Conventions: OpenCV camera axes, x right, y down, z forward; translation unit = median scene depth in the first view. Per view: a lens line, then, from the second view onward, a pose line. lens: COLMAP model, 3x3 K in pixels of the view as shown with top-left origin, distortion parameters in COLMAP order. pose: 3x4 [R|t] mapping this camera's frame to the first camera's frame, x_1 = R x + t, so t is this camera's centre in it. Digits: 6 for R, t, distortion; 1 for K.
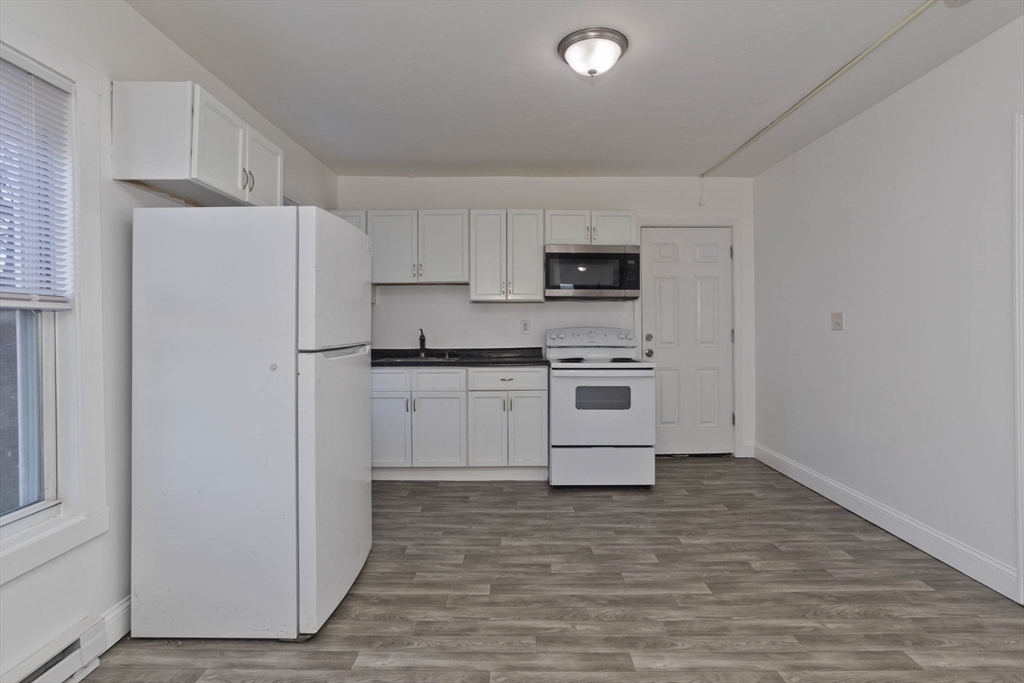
lens RADIAL K [[500.7, 0, 474.8], [0, 500.7, 330.1], [0, 0, 1]] dist [-0.028545, 0.015761]
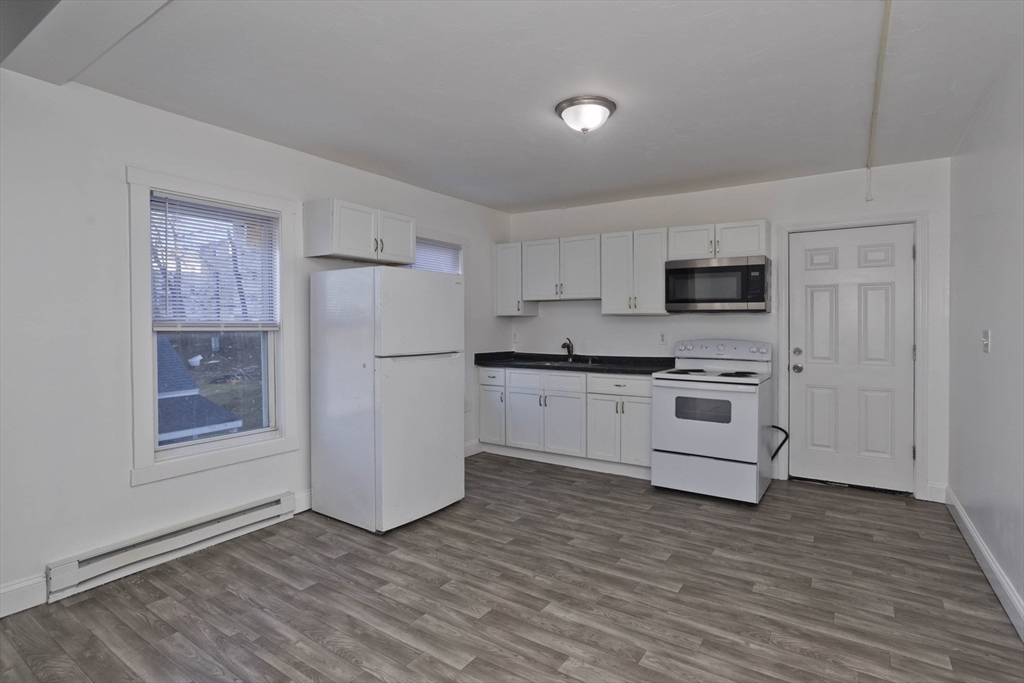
lens RADIAL K [[500.7, 0, 530.7], [0, 500.7, 342.7], [0, 0, 1]] dist [-0.028545, 0.015761]
pose [[0.843277, 0.024880, -0.536903, 0.493975], [-0.009031, 0.999443, 0.032130, -0.031446], [0.537403, -0.022246, 0.843032, -0.050739]]
